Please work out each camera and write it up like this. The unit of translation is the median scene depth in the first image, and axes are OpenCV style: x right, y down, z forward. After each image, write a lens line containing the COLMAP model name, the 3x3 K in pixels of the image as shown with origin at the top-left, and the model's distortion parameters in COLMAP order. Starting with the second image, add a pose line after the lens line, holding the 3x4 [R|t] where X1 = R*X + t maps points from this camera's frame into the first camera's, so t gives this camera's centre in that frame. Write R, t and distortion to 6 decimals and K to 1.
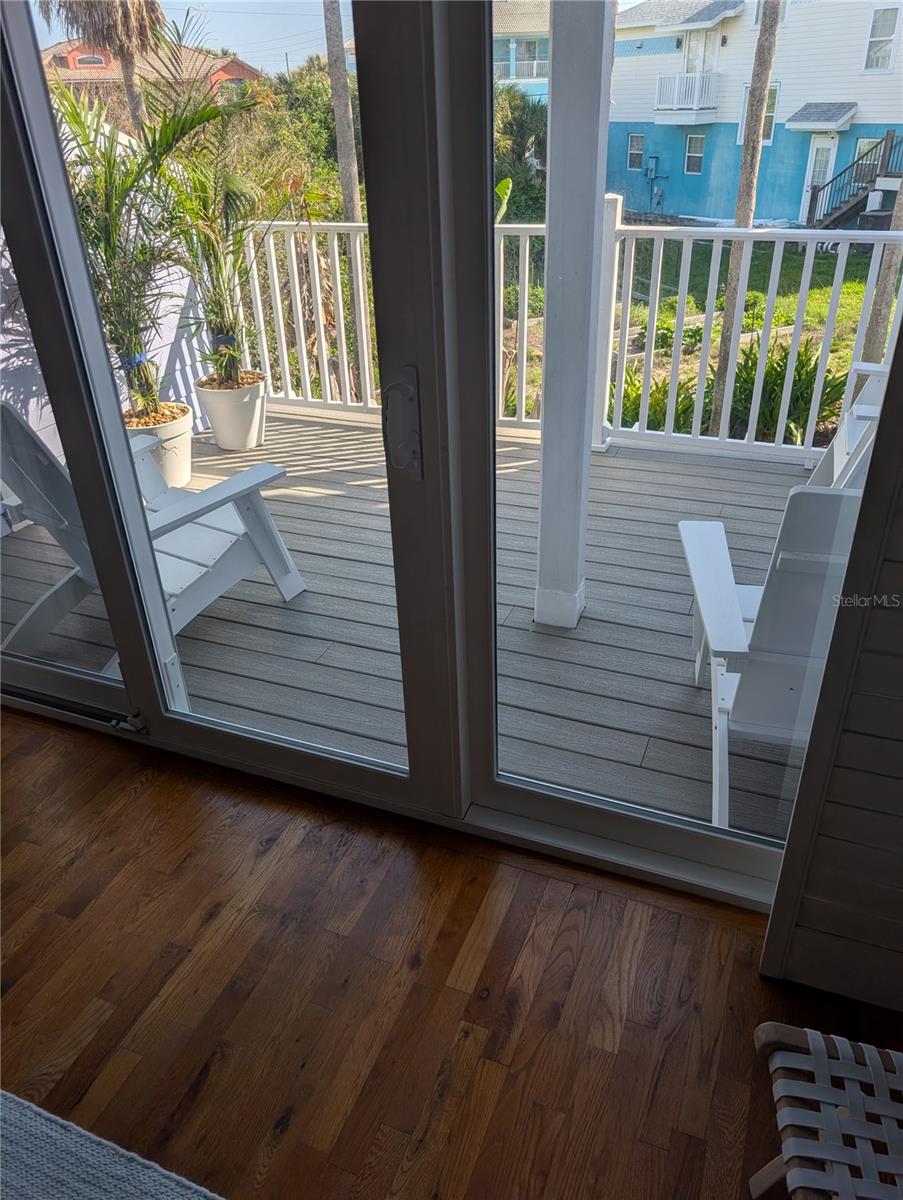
lens RADIAL K [[877.3, 0, 451.5], [0, 877.3, 600.0], [0, 0, 1]] dist [-0.000393, 0.000137]
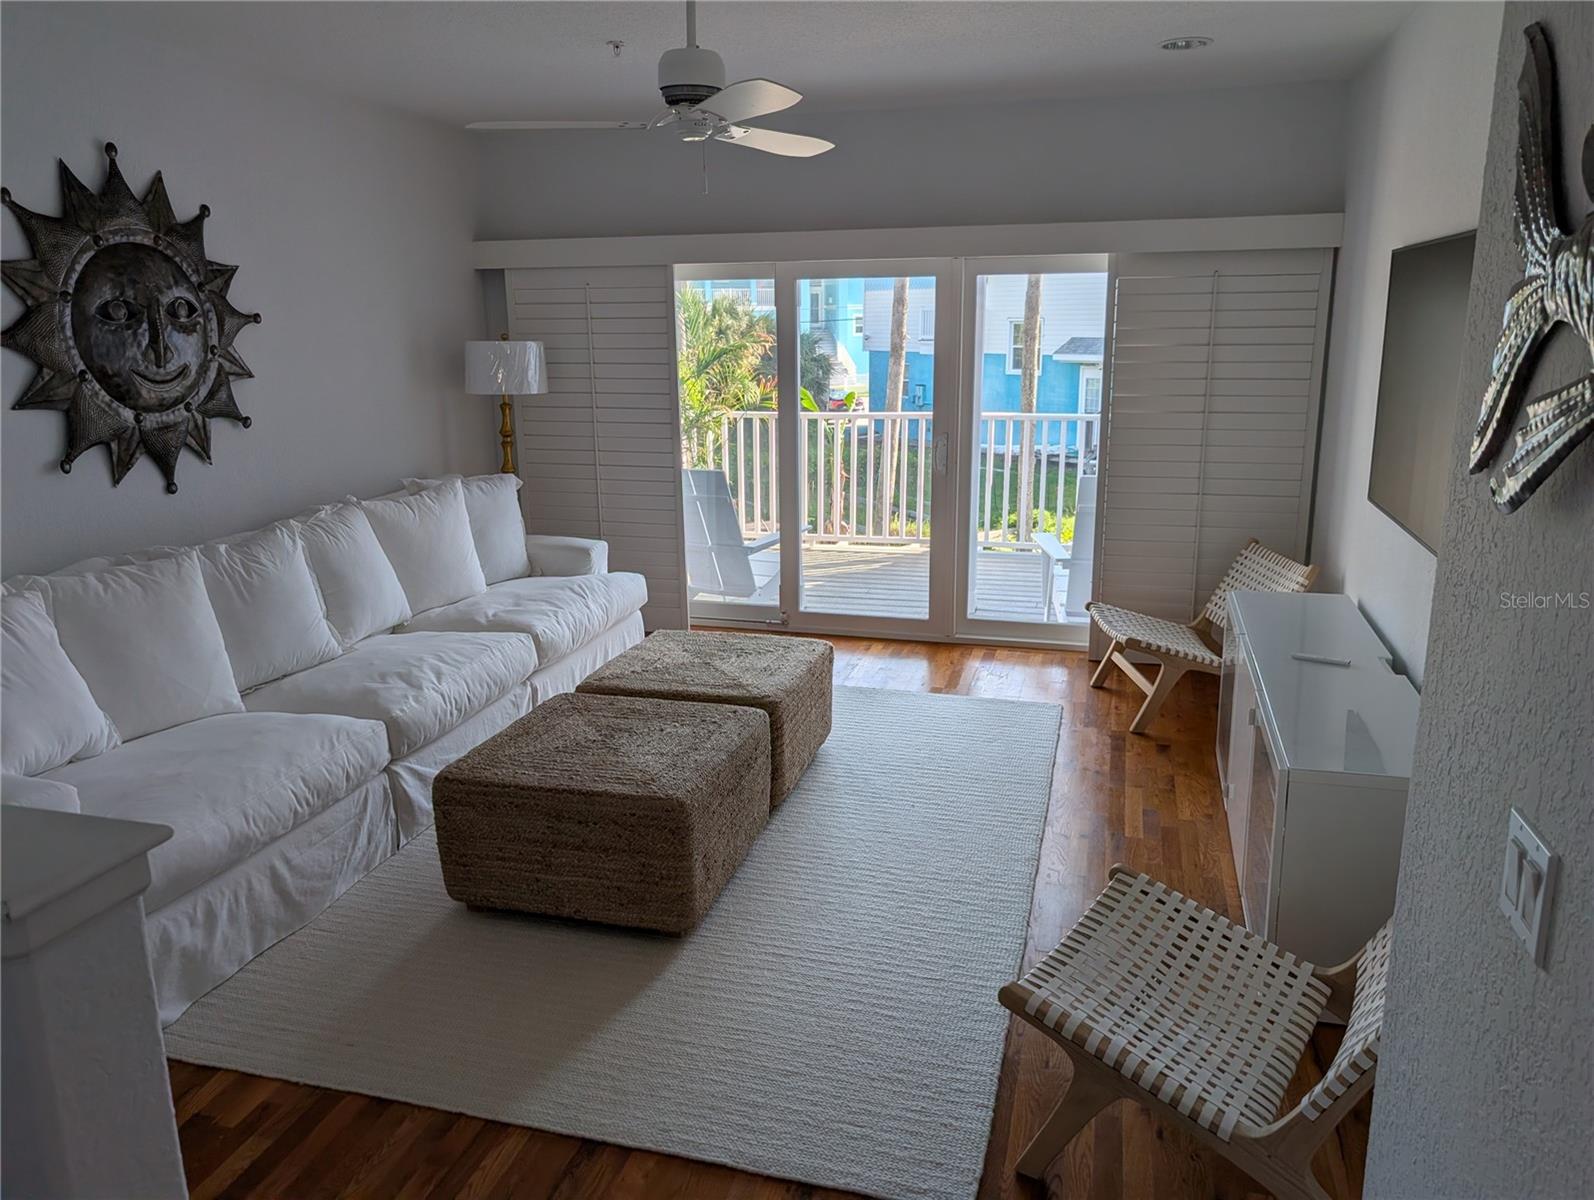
lens RADIAL K [[1165.3, 0, 797.0], [0, 1165.3, 600.0], [0, 0, 1]] dist [-0.000393, 0.000137]
pose [[0.993404, -0.003830, 0.114602, -0.123267], [0.035915, 0.959545, -0.279254, 0.166075], [-0.108896, 0.281528, 0.953354, -0.306227]]
